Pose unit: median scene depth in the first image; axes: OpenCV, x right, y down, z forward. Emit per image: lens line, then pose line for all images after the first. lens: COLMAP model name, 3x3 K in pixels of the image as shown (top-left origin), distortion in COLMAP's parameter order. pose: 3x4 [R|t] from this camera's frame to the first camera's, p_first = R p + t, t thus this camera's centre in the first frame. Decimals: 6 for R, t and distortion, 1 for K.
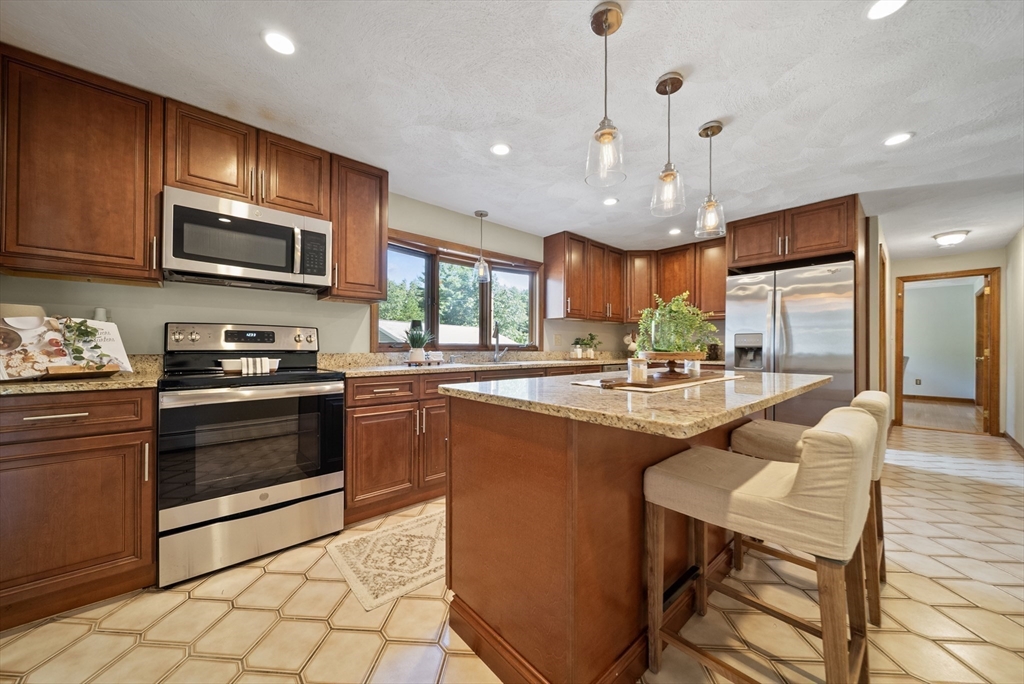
lens RADIAL K [[360.7, 0, 520.7], [0, 360.7, 338.4], [0, 0, 1]] dist [-0.002588, -0.000474]
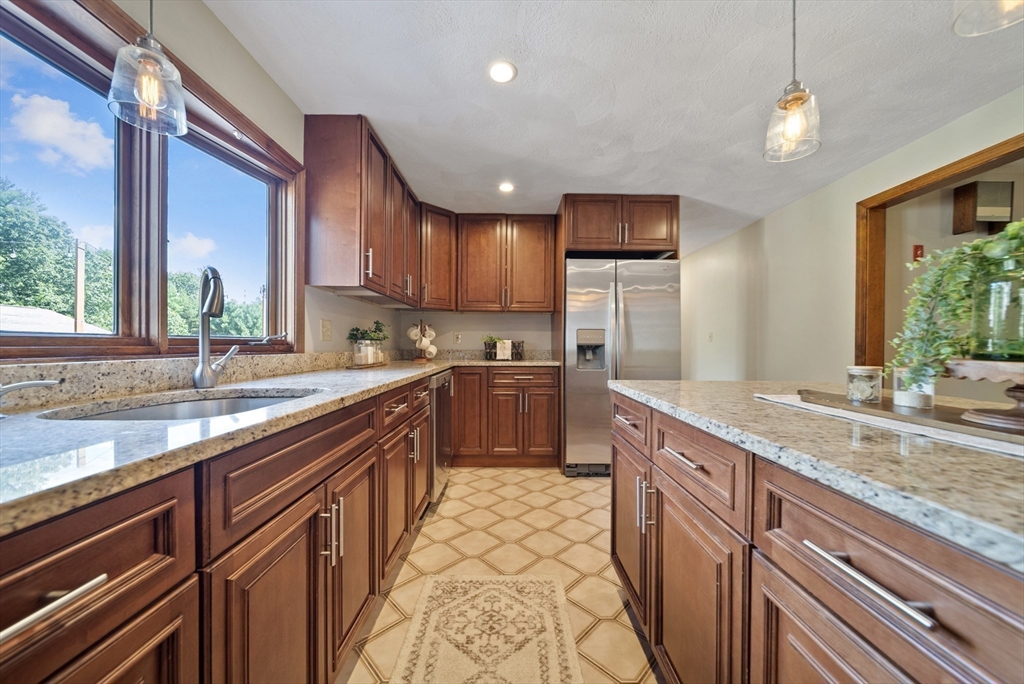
lens RADIAL K [[360.7, 0, 514.2], [0, 360.7, 346.3], [0, 0, 1]] dist [-0.002588, -0.000474]
pose [[0.673025, -0.002878, 0.739614, -0.116999], [-0.020197, 0.999548, 0.022268, 0.011952], [-0.739344, -0.029925, 0.672663, 0.531737]]
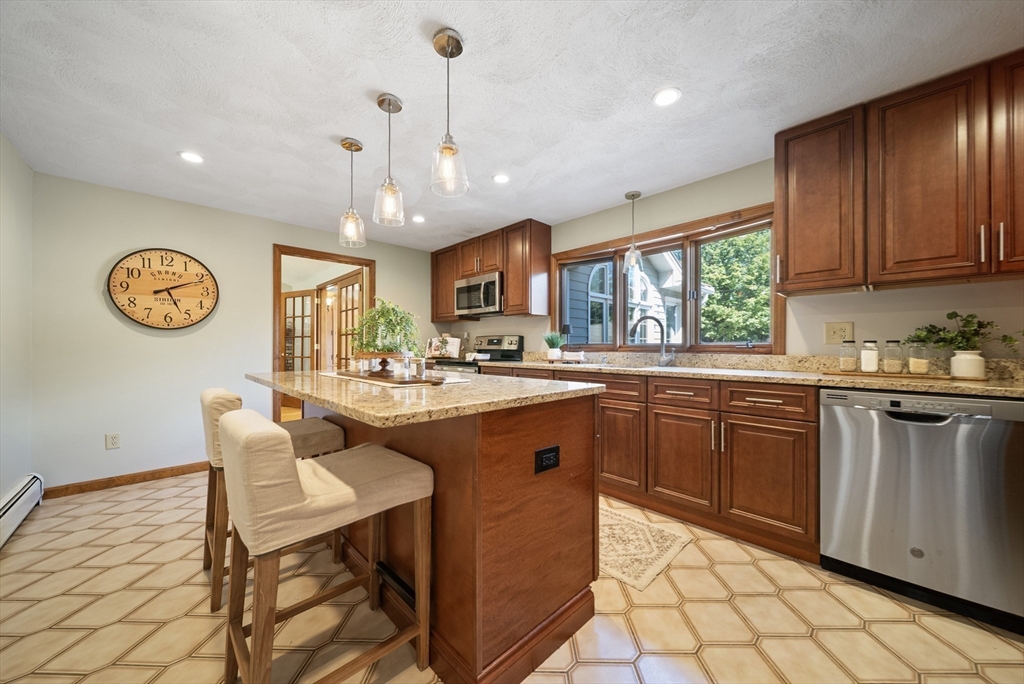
lens RADIAL K [[360.7, 0, 513.6], [0, 360.7, 347.4], [0, 0, 1]] dist [-0.002588, -0.000474]
pose [[0.030621, -0.002522, -0.999528, 0.696030], [0.022456, 0.999746, -0.001835, 0.016719], [0.999279, -0.022389, 0.030669, 0.626622]]
